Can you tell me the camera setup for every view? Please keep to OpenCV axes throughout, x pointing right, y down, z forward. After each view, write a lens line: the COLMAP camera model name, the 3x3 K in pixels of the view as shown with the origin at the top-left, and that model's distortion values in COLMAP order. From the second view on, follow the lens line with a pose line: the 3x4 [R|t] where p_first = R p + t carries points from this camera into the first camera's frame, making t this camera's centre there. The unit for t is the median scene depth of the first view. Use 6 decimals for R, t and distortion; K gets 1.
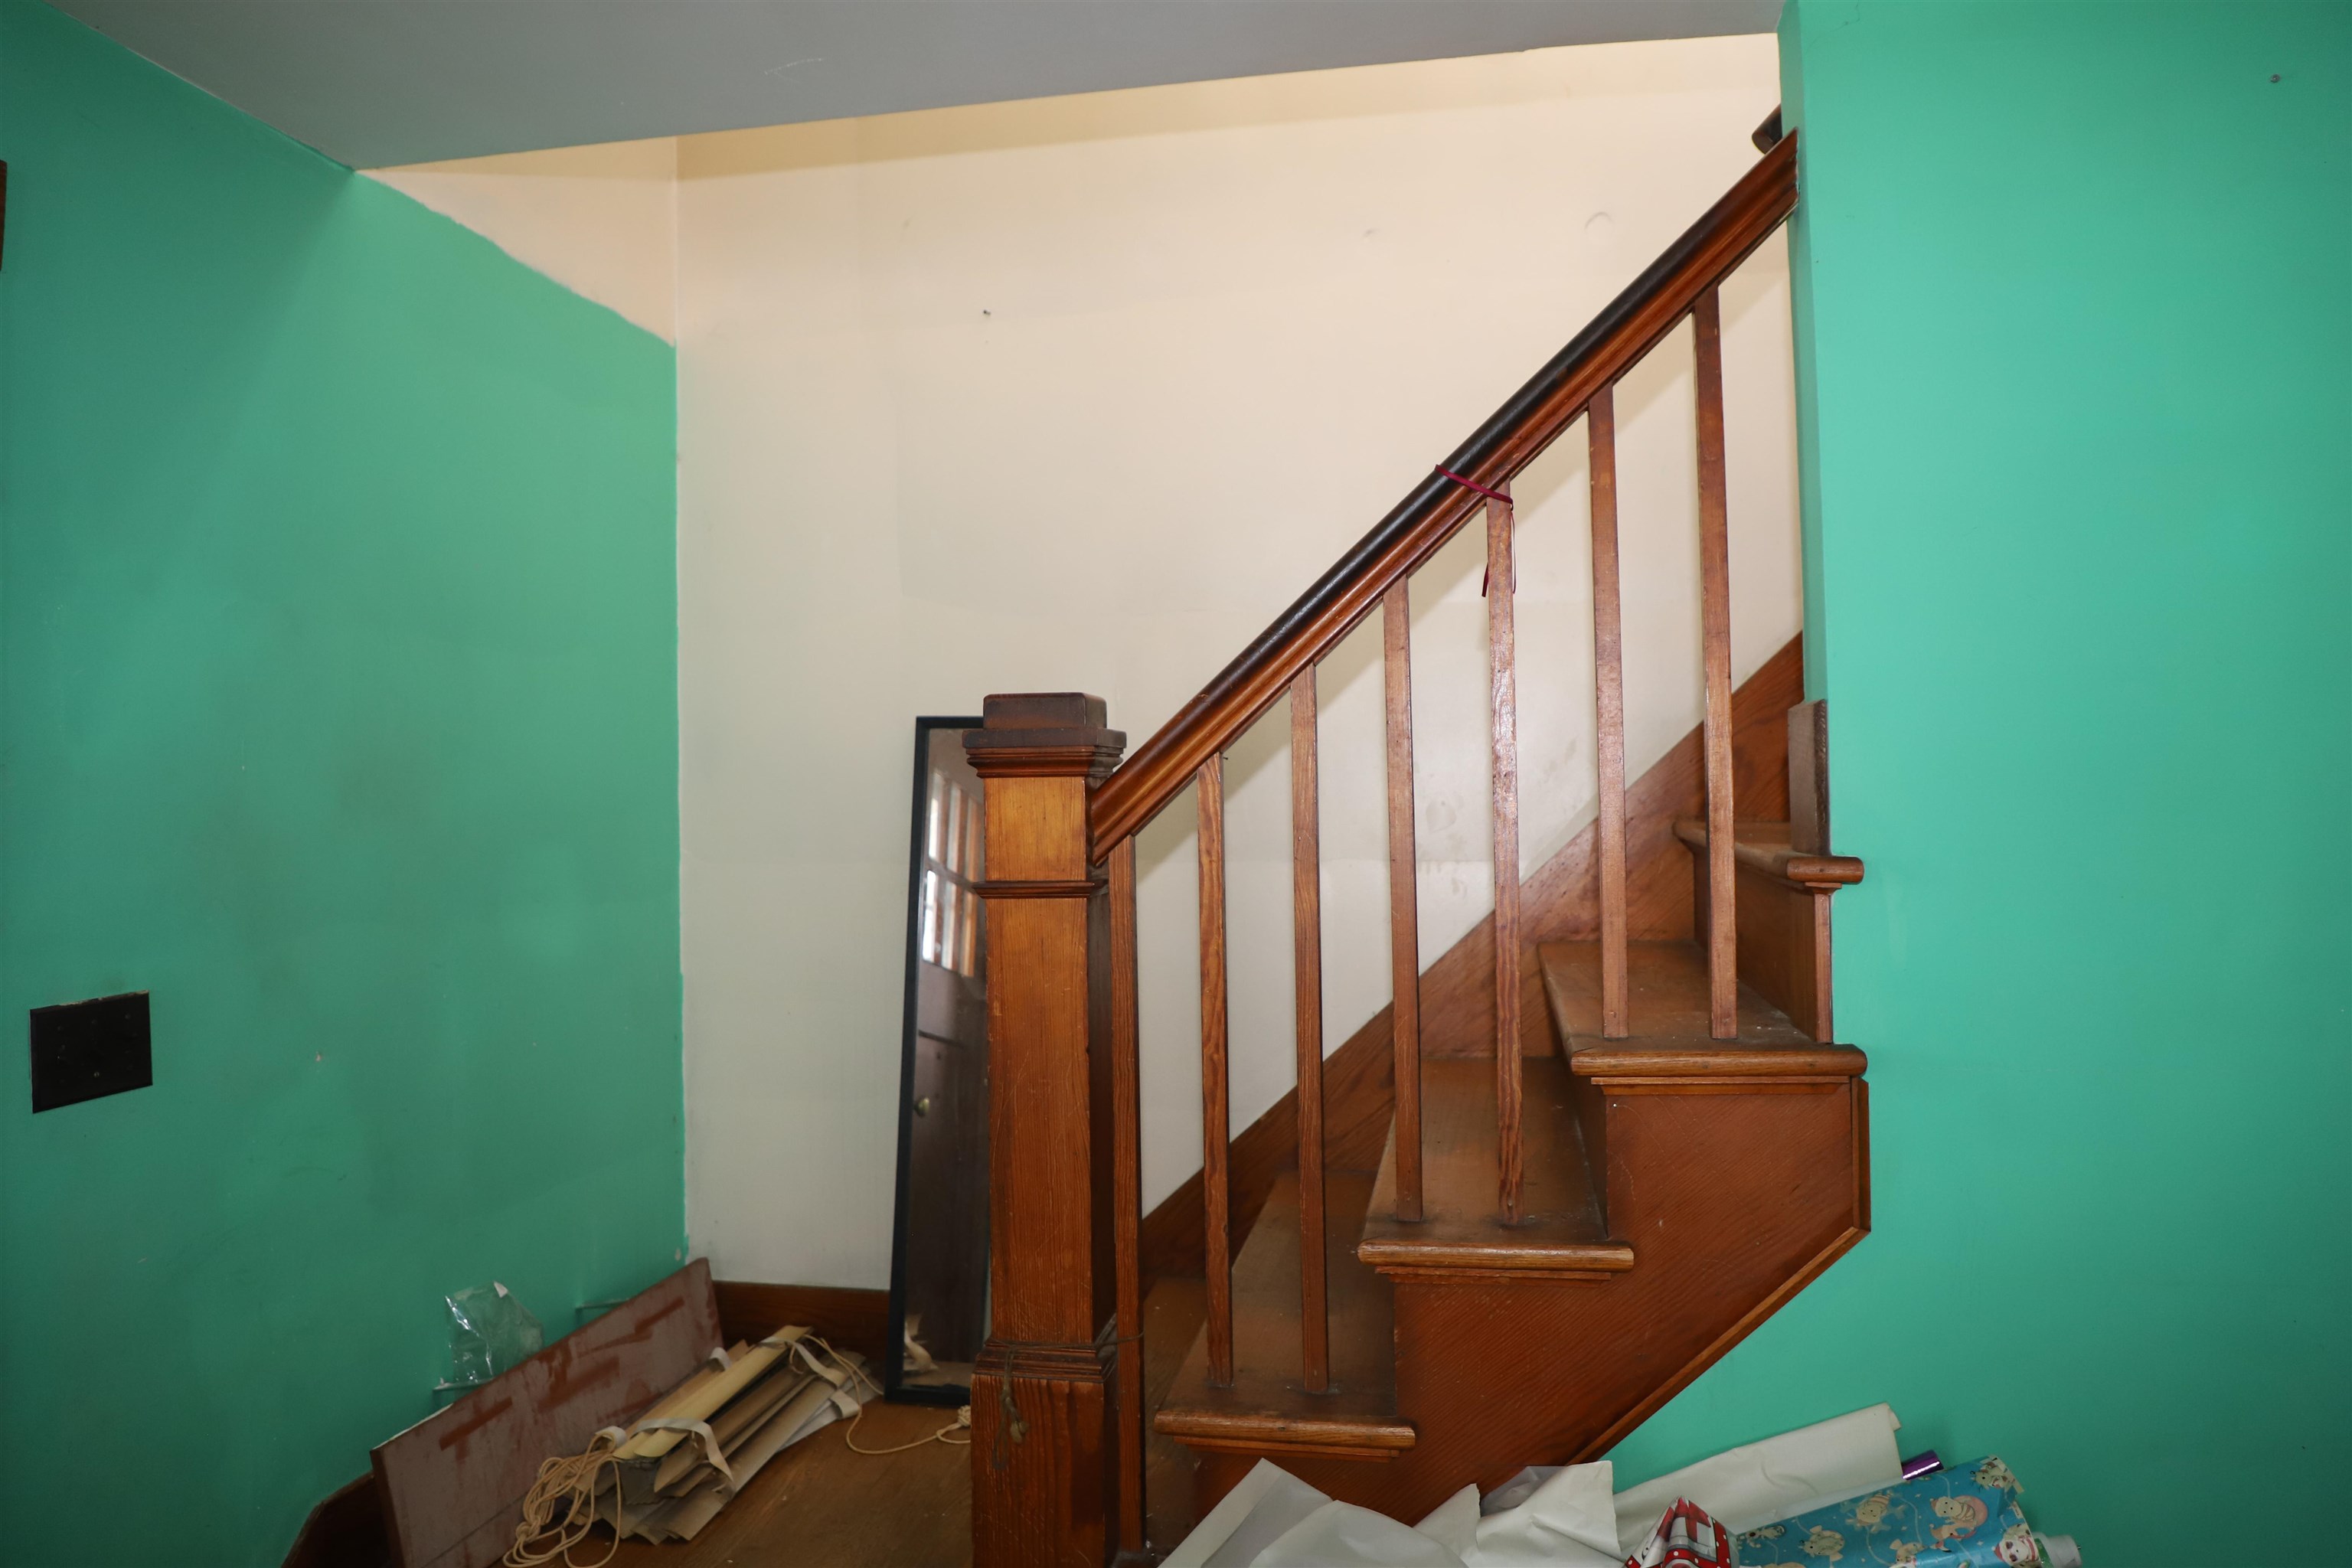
lens RADIAL K [[1593.1, 0, 1169.9], [0, 1593.1, 769.6], [0, 0, 1]] dist [-0.072090, 0.035269]
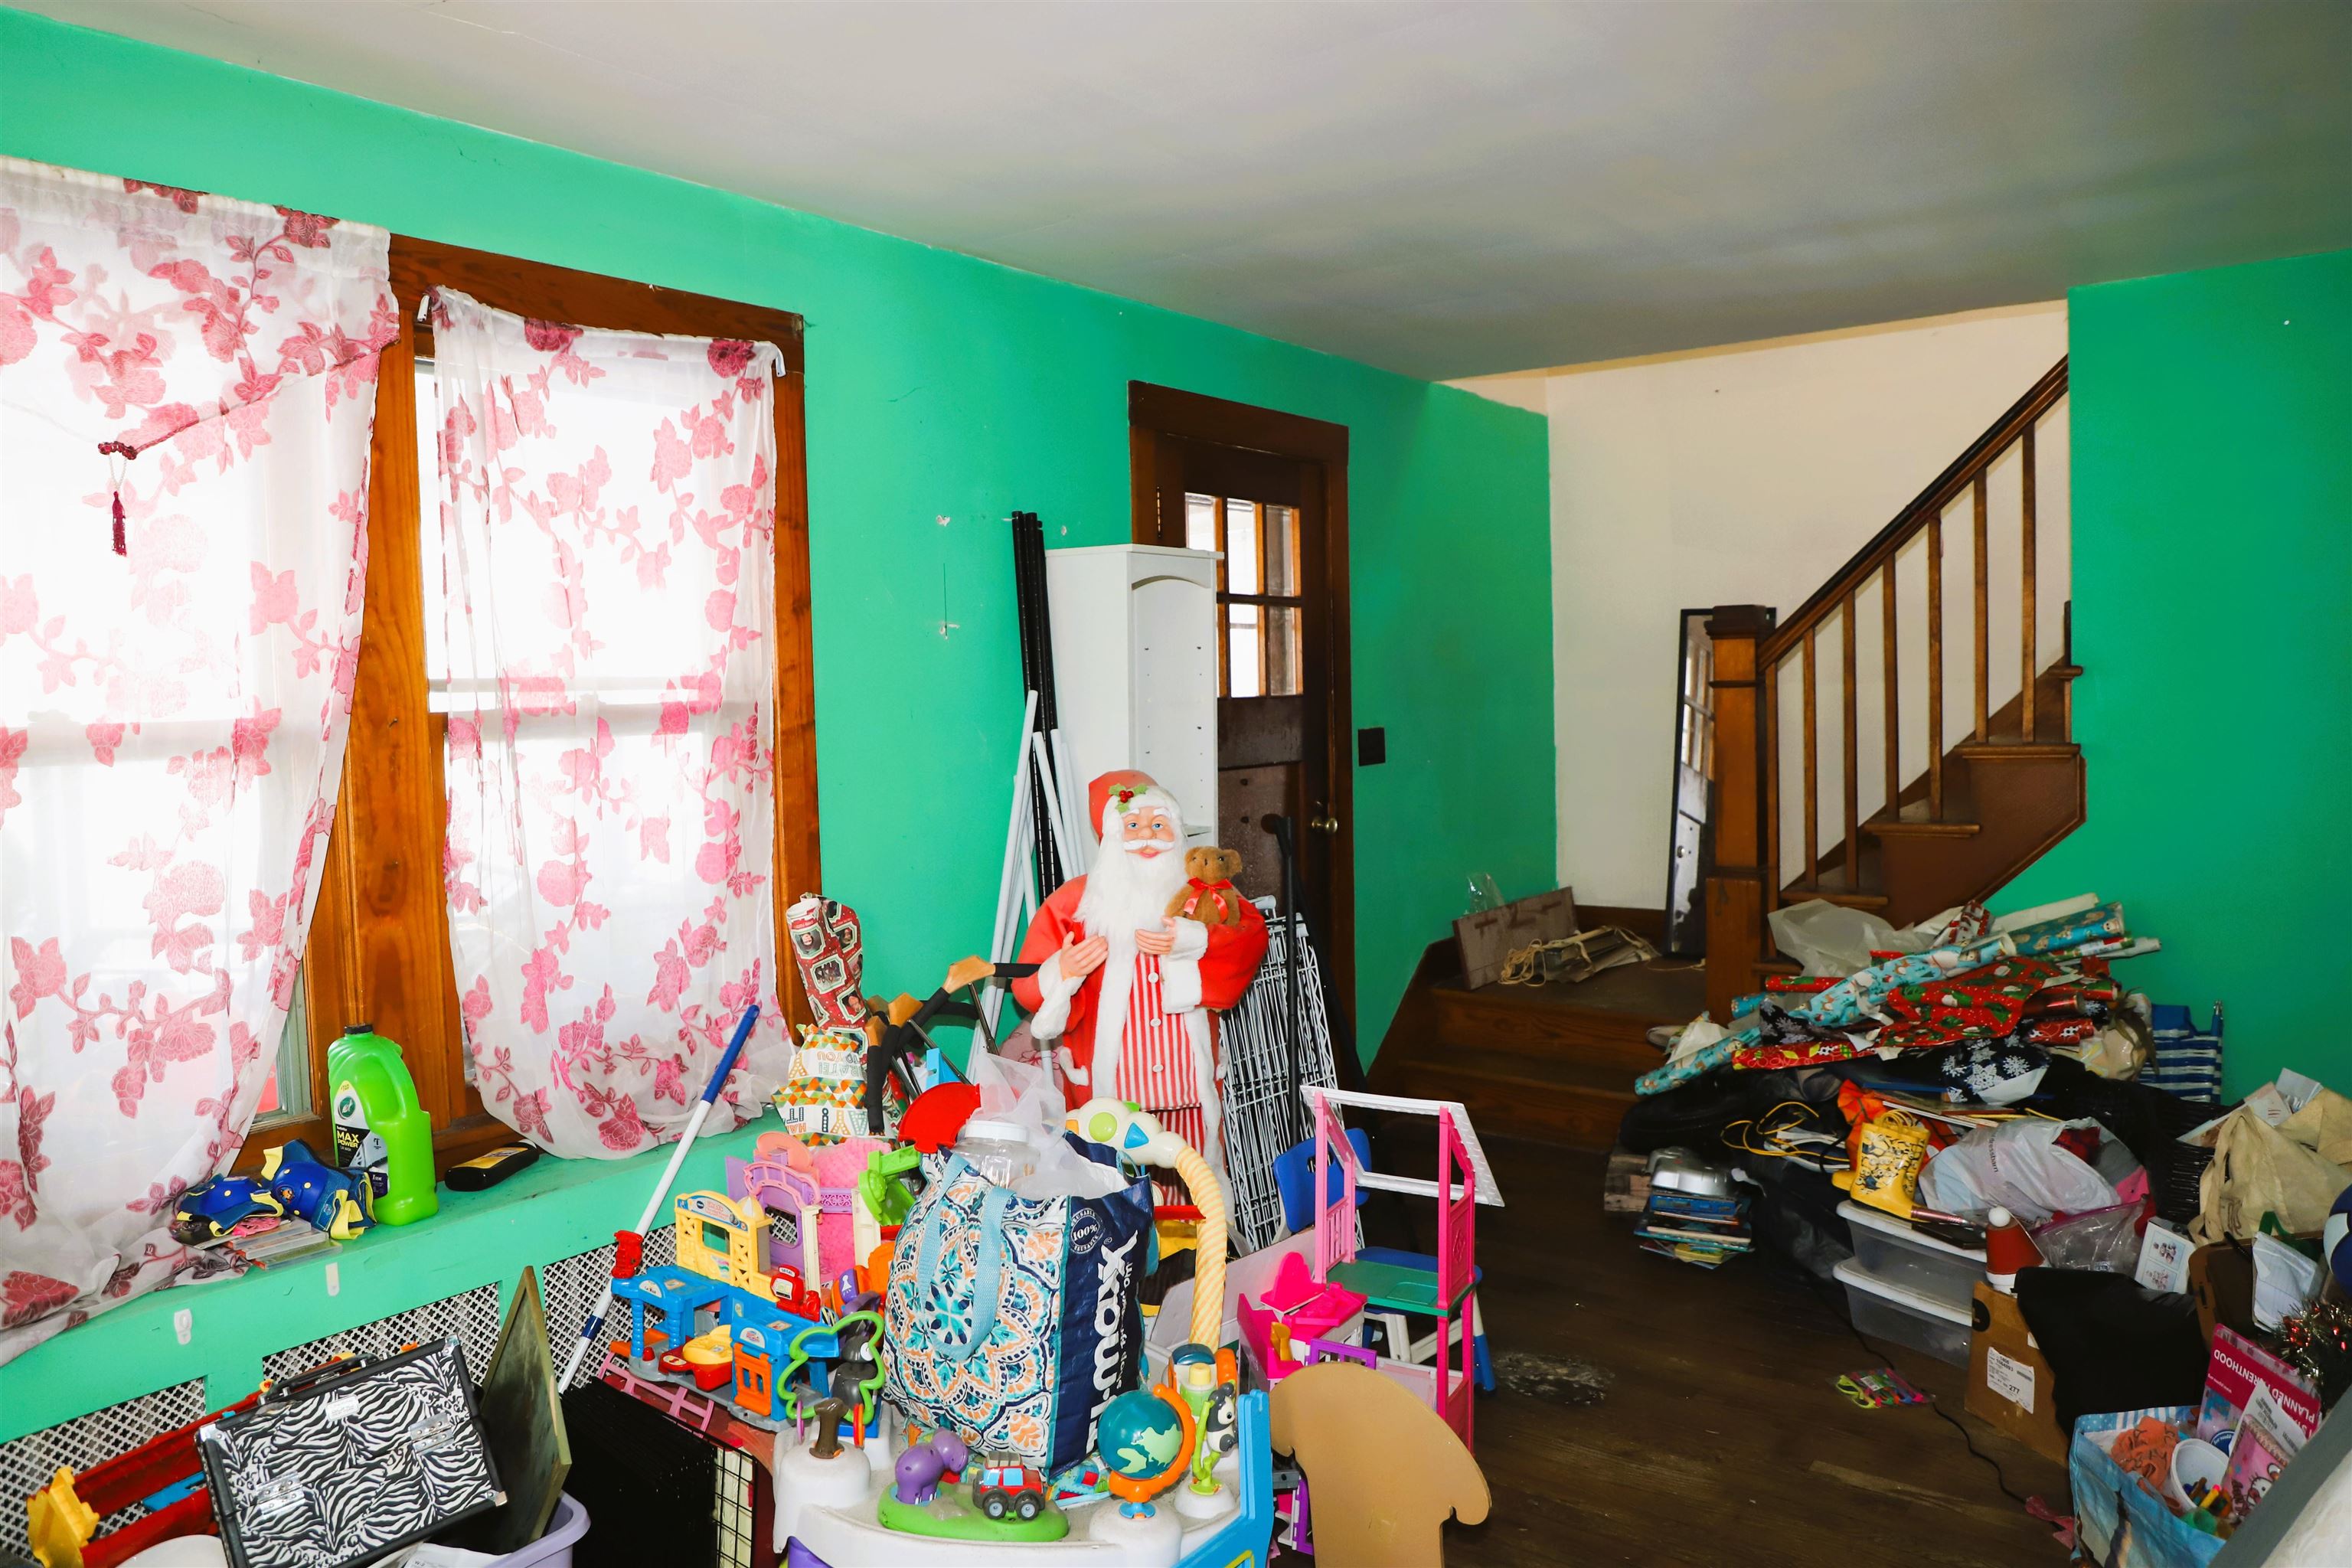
lens RADIAL K [[1595.2, 0, 1167.1], [0, 1595.2, 779.5], [0, 0, 1]] dist [-0.081658, 0.042151]
pose [[0.894912, 0.014937, -0.445992, 0.199850], [0.025398, 0.996115, 0.084324, -0.006590], [0.445519, -0.086790, 0.891056, -1.430734]]
